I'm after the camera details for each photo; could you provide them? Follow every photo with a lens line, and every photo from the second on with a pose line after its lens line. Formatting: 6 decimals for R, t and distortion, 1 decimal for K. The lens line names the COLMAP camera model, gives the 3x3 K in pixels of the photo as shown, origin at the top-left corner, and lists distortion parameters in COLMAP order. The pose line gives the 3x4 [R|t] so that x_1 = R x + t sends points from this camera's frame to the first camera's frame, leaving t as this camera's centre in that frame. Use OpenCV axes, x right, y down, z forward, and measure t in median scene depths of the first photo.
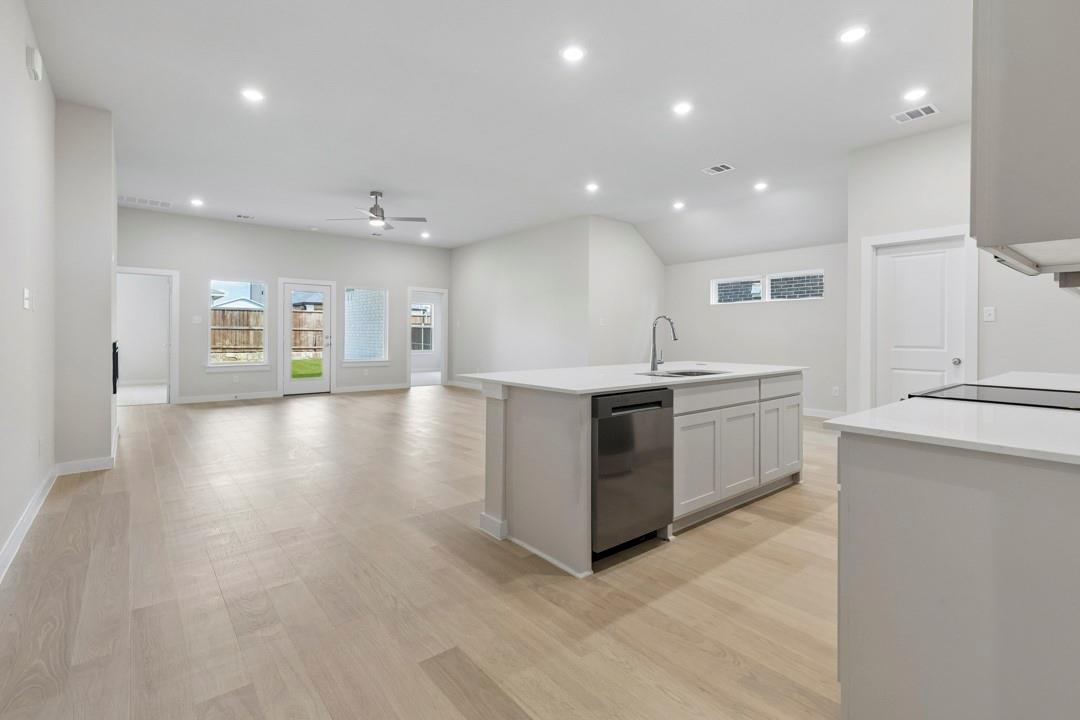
lens RADIAL K [[500.5, 0, 554.5], [0, 500.5, 333.0], [0, 0, 1]] dist [0.000827, -0.000077]
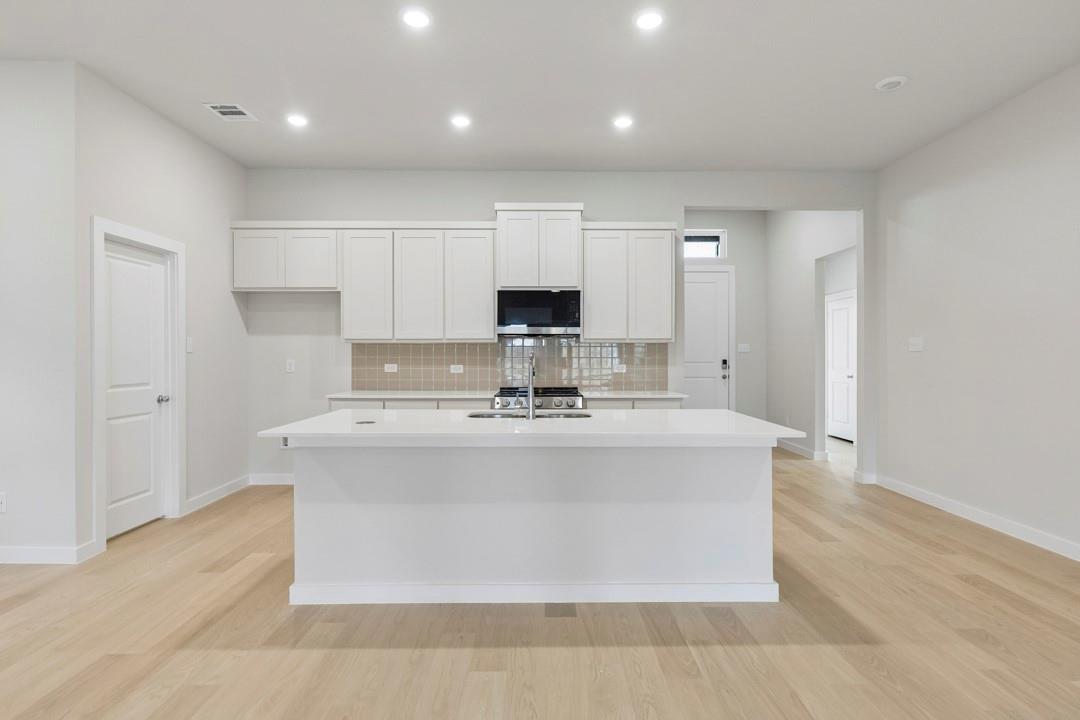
lens RADIAL K [[560.9, 0, 541.3], [0, 560.9, 357.3], [0, 0, 1]] dist [-0.003133, 0.000688]
pose [[-0.767057, -0.004362, 0.641564, -0.200687], [-0.001730, 0.999987, 0.004731, -0.013285], [-0.641576, 0.002519, -0.767055, 0.889339]]
